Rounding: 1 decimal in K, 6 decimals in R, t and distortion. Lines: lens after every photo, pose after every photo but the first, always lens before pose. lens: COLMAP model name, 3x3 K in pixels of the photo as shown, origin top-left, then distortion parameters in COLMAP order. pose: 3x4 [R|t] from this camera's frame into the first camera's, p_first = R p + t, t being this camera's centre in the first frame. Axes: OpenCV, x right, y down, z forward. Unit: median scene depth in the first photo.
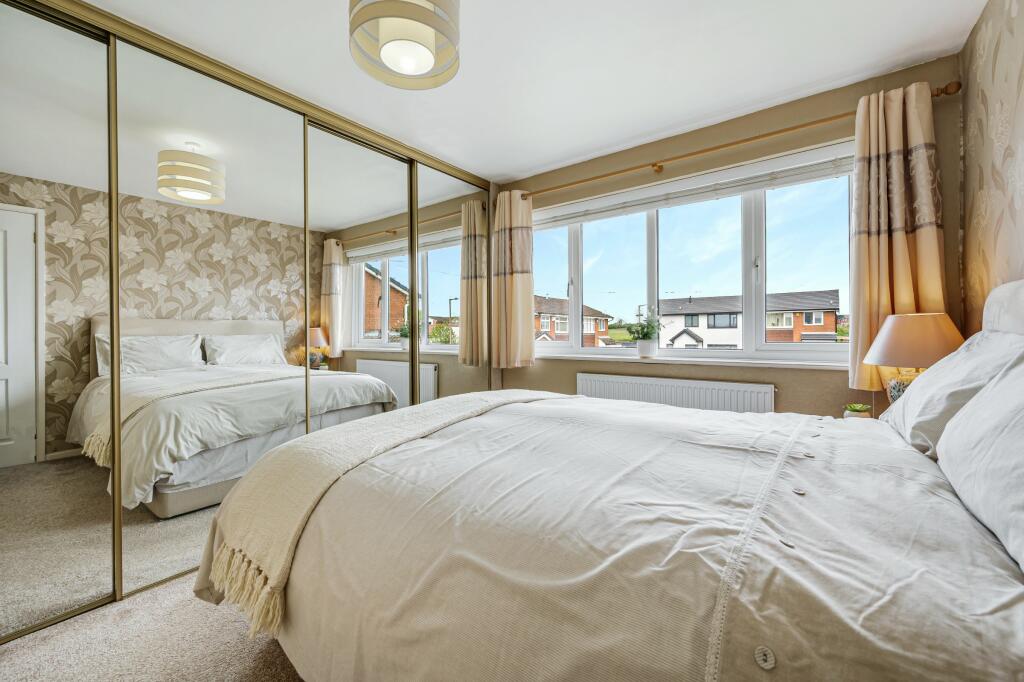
lens RADIAL K [[403.7, 0, 505.7], [0, 403.7, 334.5], [0, 0, 1]] dist [-0.000017, -0.001029]
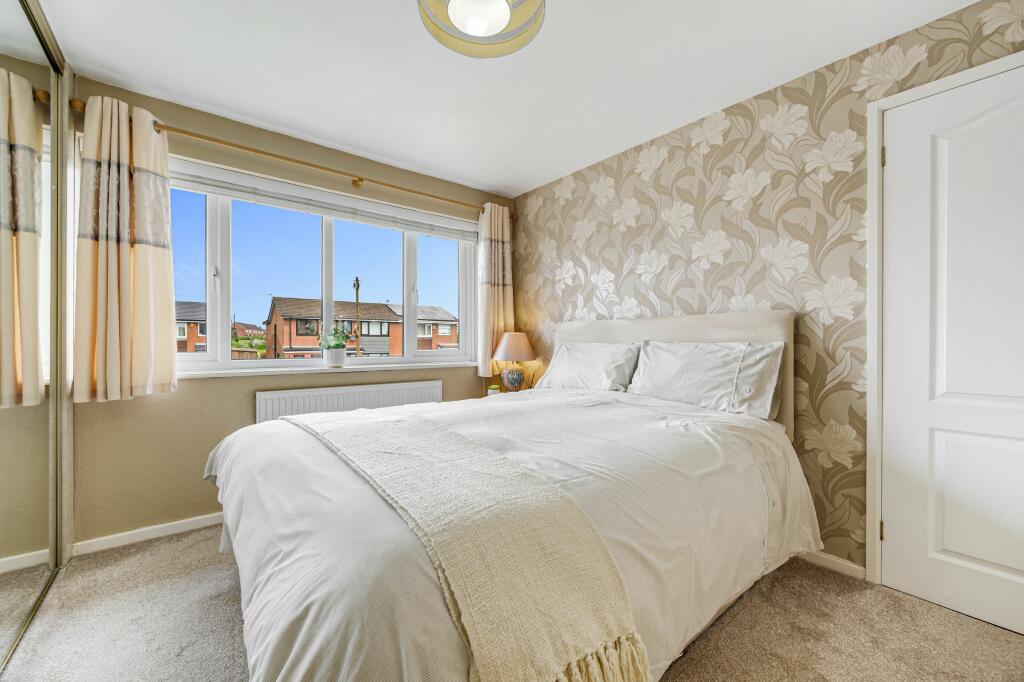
lens RADIAL K [[403.7, 0, 505.2], [0, 403.7, 342.6], [0, 0, 1]] dist [-0.000017, -0.001029]
pose [[0.255478, 0.005730, 0.966798, -0.525905], [0.001536, 0.999979, -0.006333, 0.005016], [-0.966814, 0.003103, 0.255464, 0.374613]]
